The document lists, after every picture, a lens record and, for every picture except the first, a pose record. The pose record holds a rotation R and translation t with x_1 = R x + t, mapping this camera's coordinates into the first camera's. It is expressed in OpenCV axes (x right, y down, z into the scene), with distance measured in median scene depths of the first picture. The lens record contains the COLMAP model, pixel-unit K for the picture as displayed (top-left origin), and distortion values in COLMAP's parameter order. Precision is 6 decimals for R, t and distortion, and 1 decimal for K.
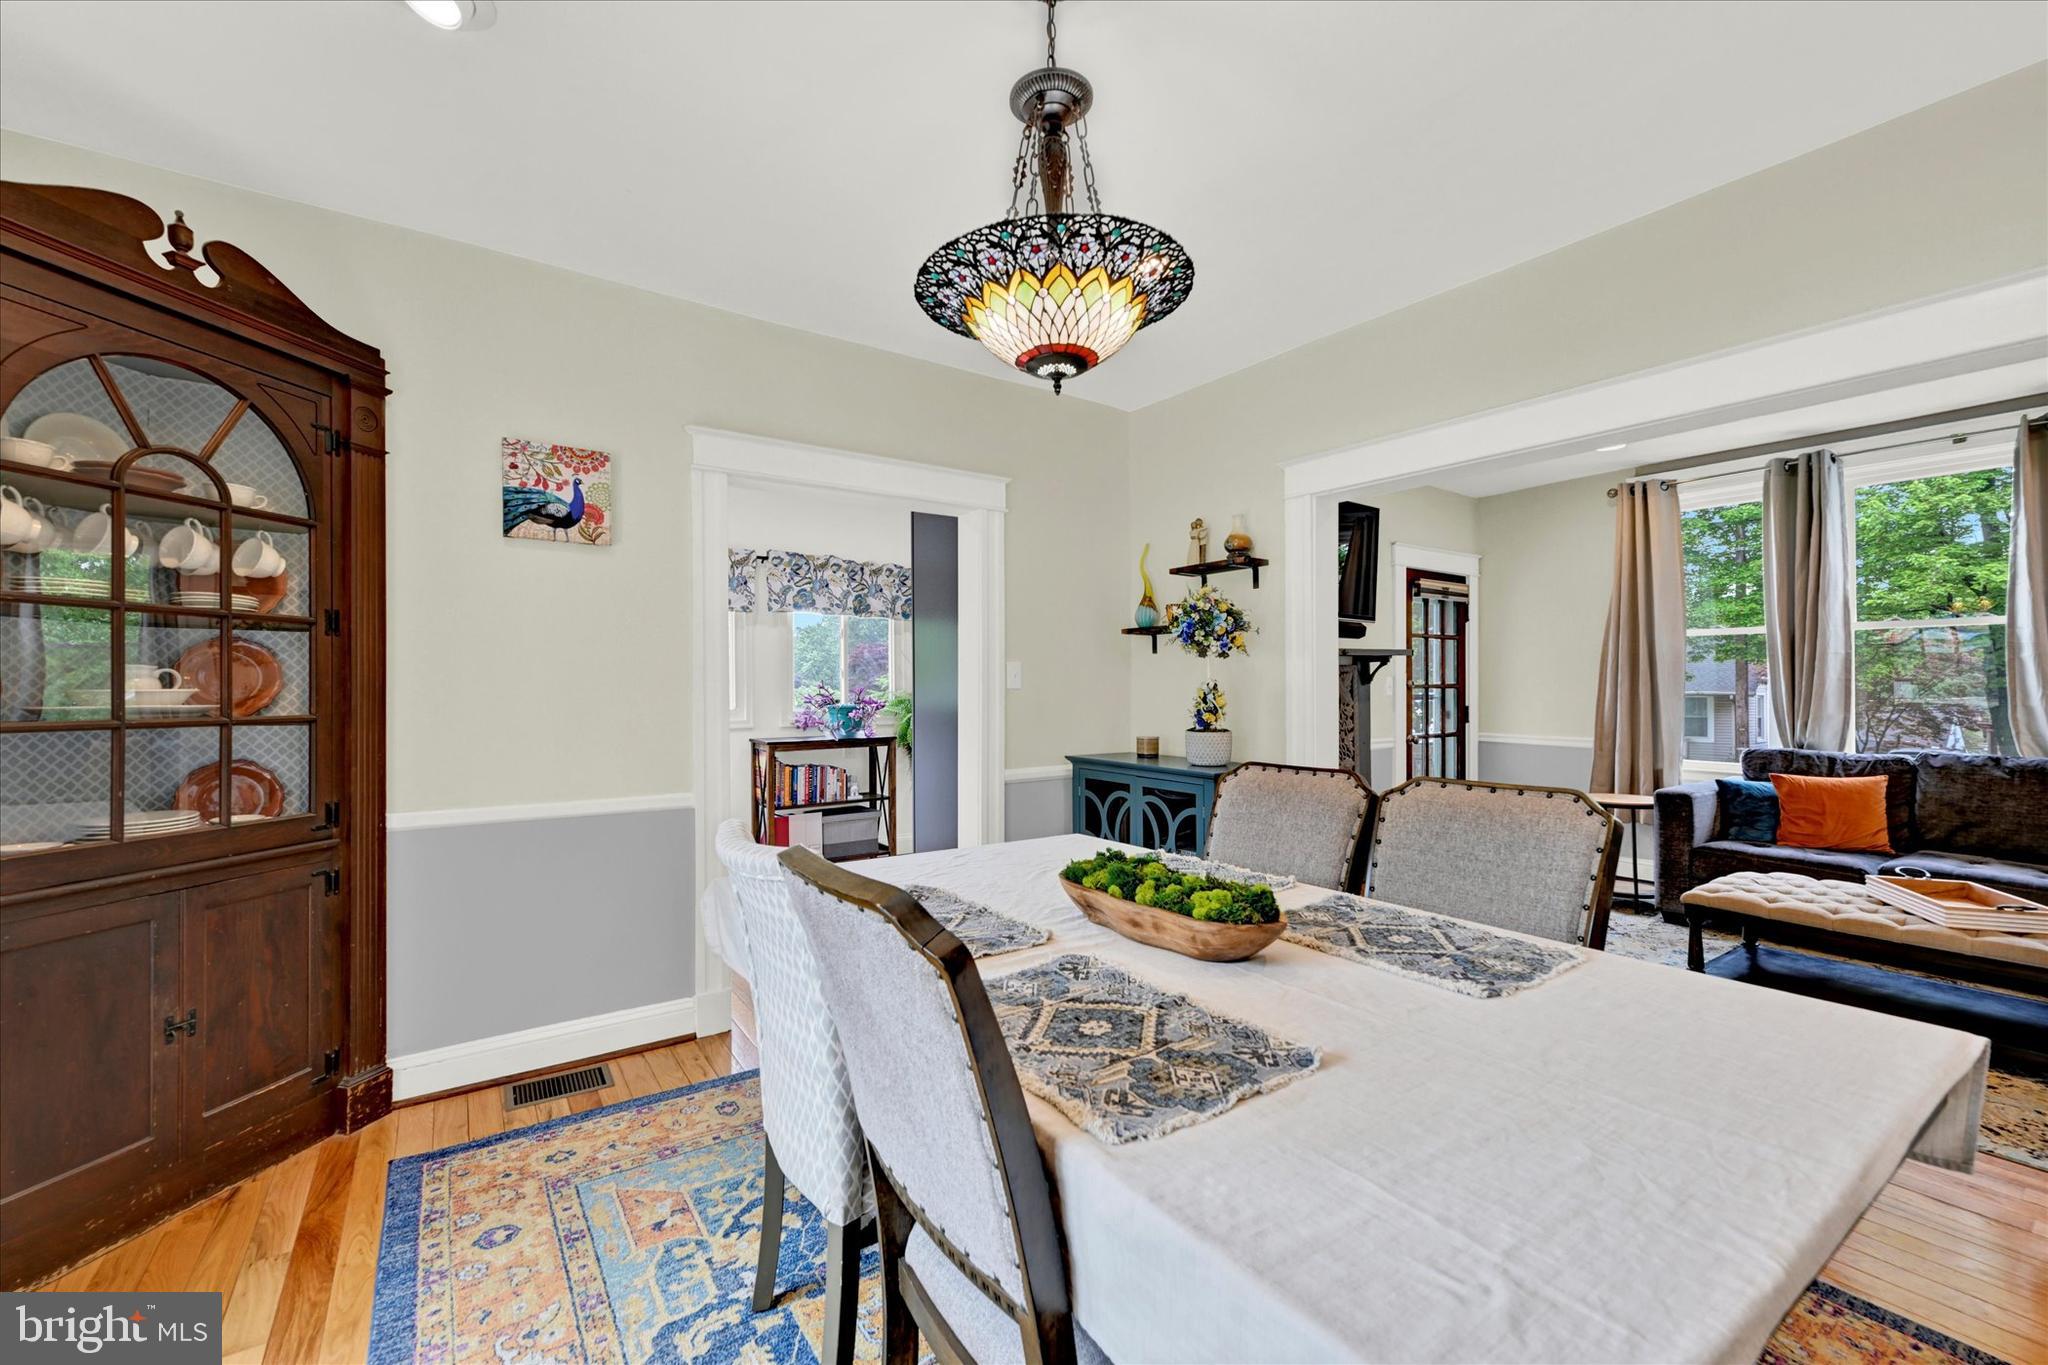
lens RADIAL K [[831.0, 0, 1012.5], [0, 831.0, 681.0], [0, 0, 1]] dist [0.001216, 0.000166]
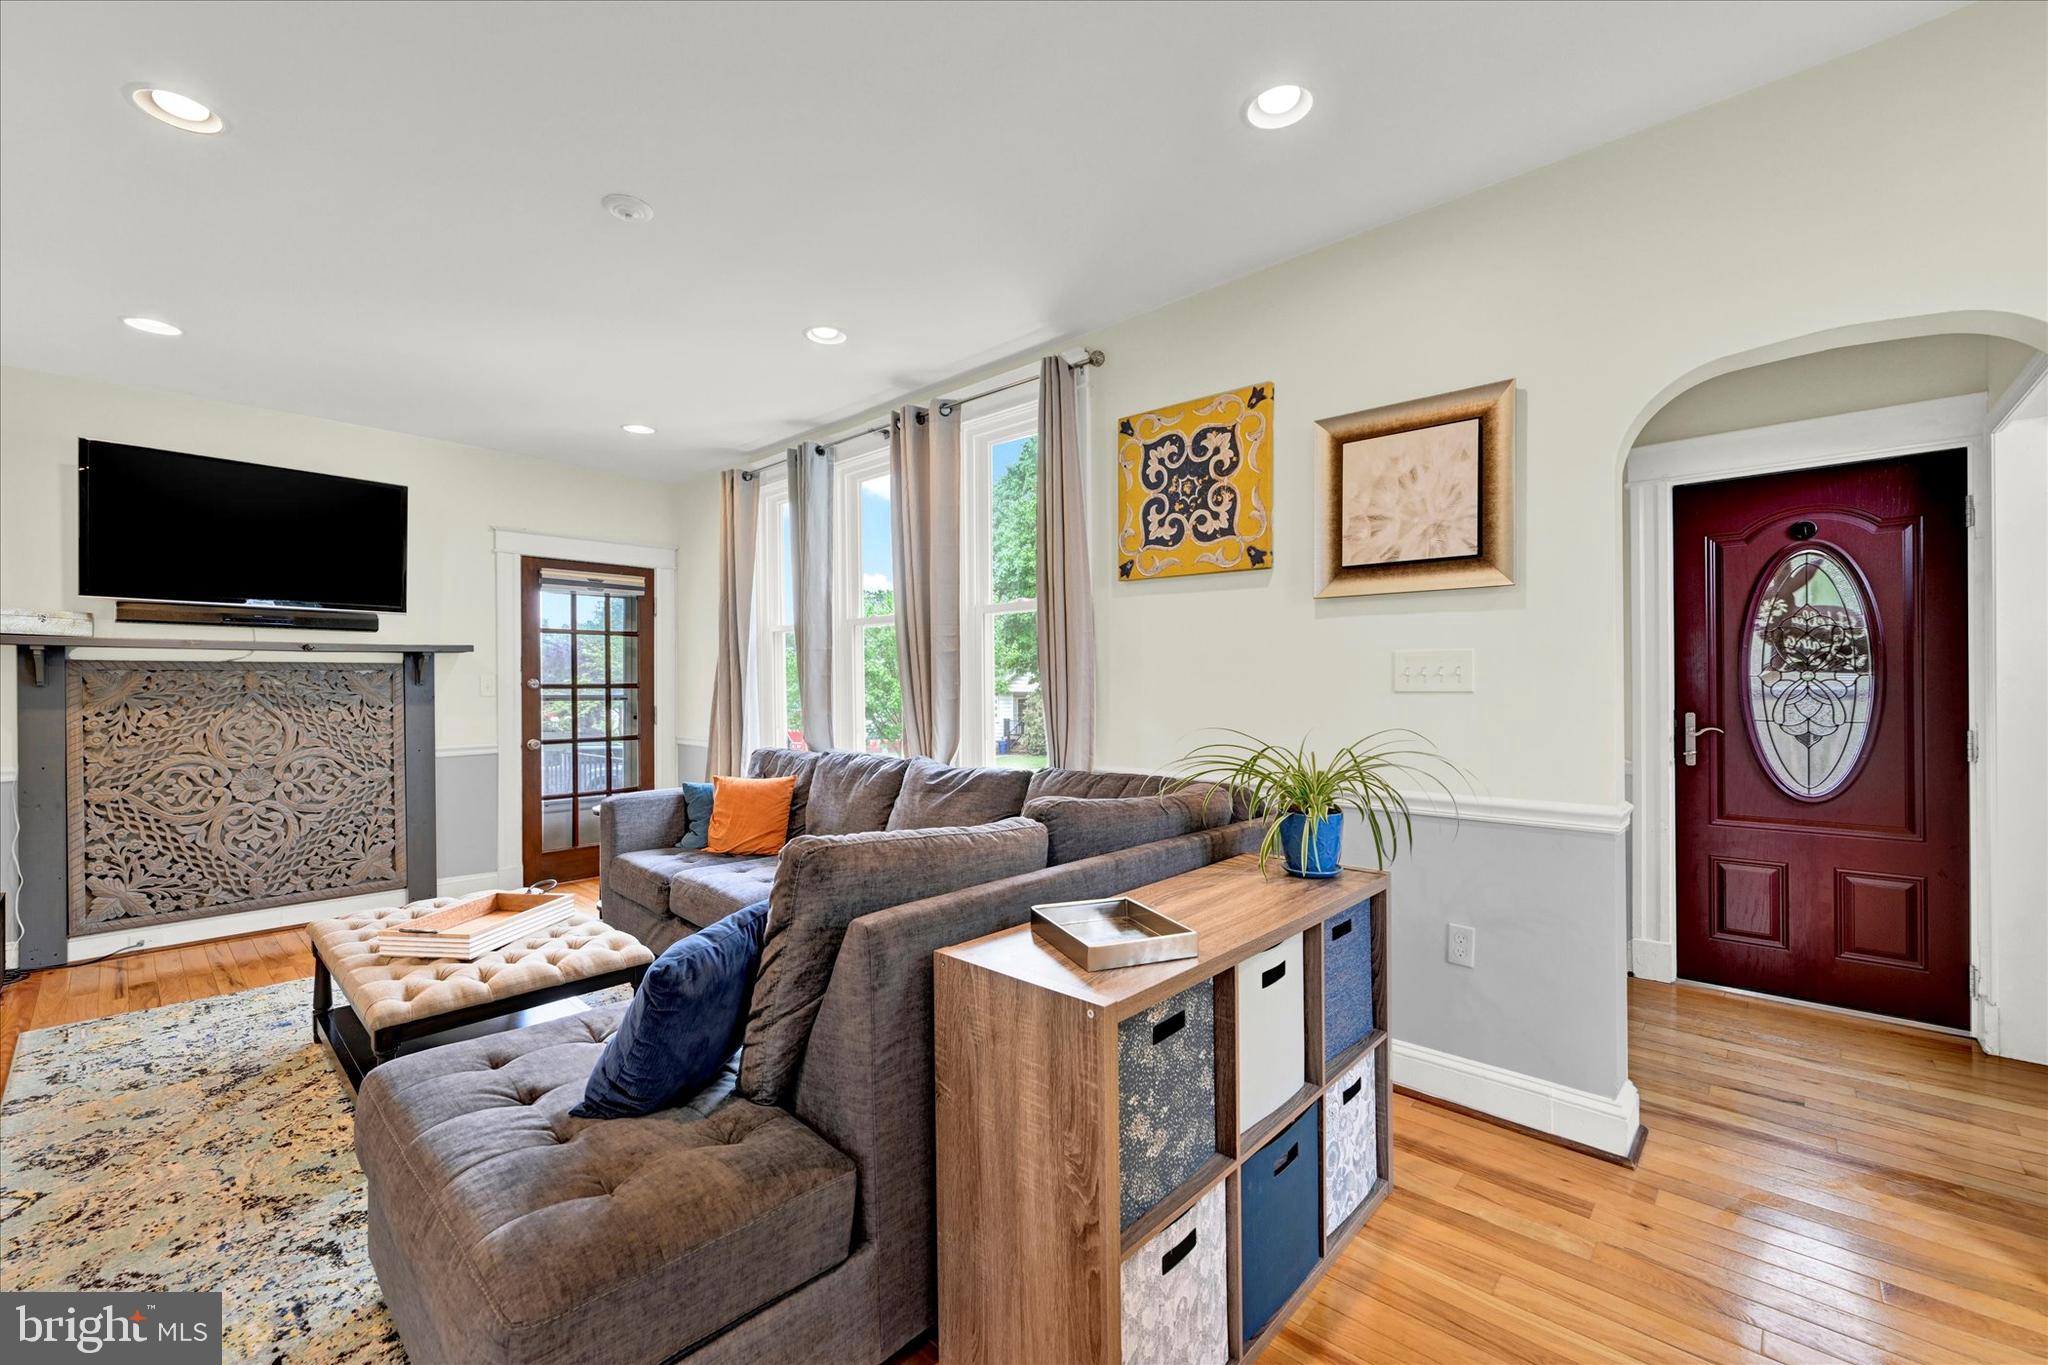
lens RADIAL K [[831.0, 0, 1012.5], [0, 831.0, 681.0], [0, 0, 1]] dist [0.001216, 0.000166]
pose [[0.972666, -0.005911, 0.232134, 0.861062], [0.005351, 0.999981, 0.003041, 0.001329], [-0.232148, -0.001715, 0.972679, -0.011798]]
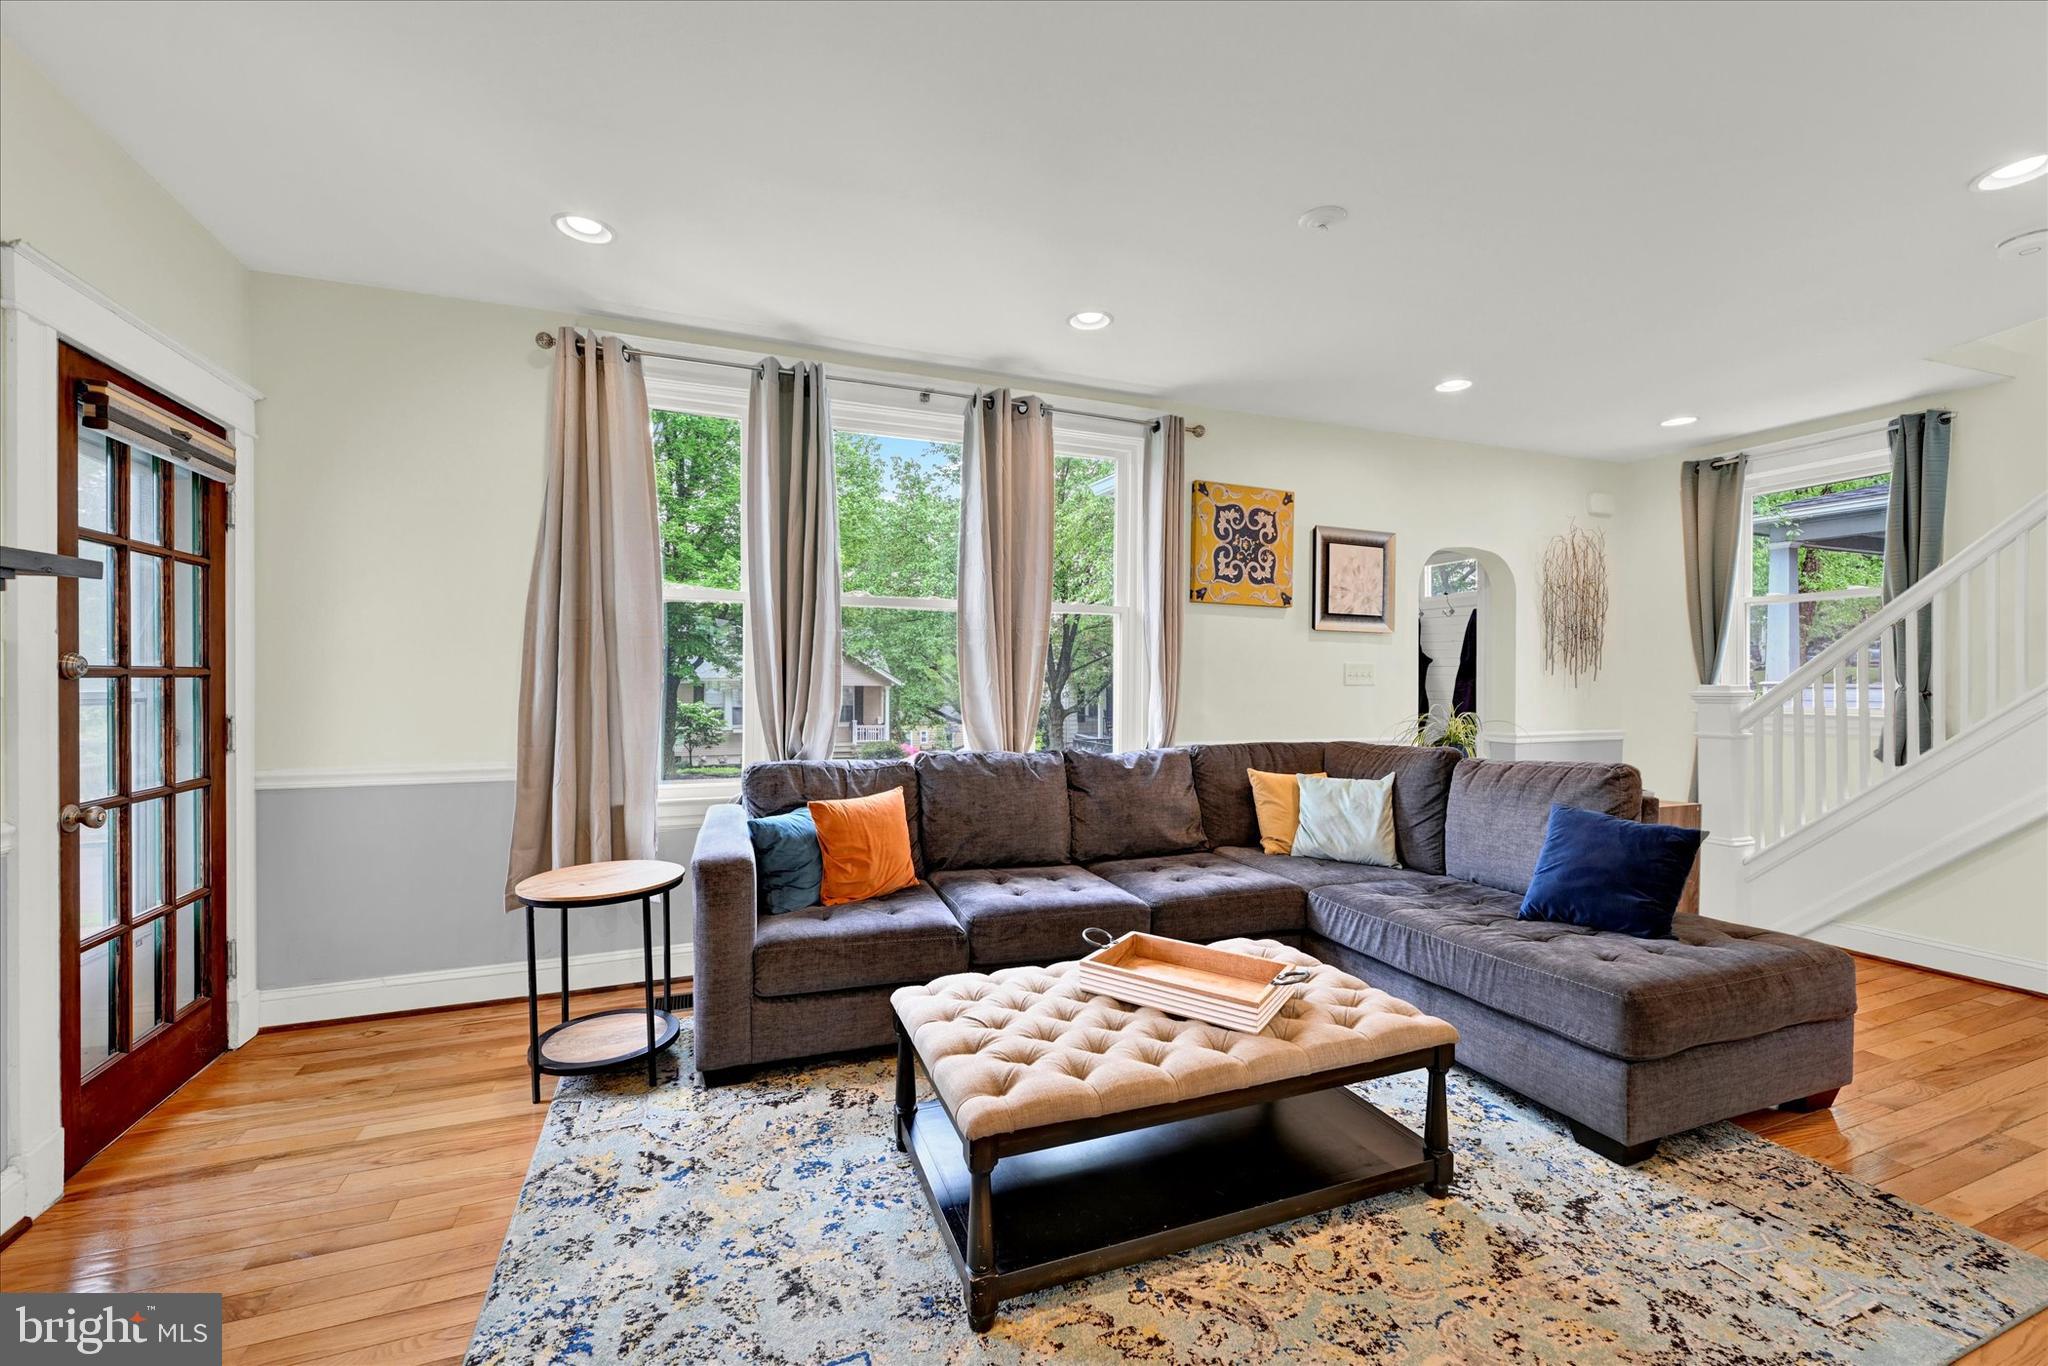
lens RADIAL K [[825.8, 0, 1024.0], [0, 825.8, 683.0], [0, 0, 1]] dist [0.000487, 0.000249]
pose [[0.211400, -0.007146, 0.977373, 0.237072], [-0.010354, 0.999901, 0.009550, 0.003802], [-0.977345, -0.012138, 0.211305, 0.572207]]
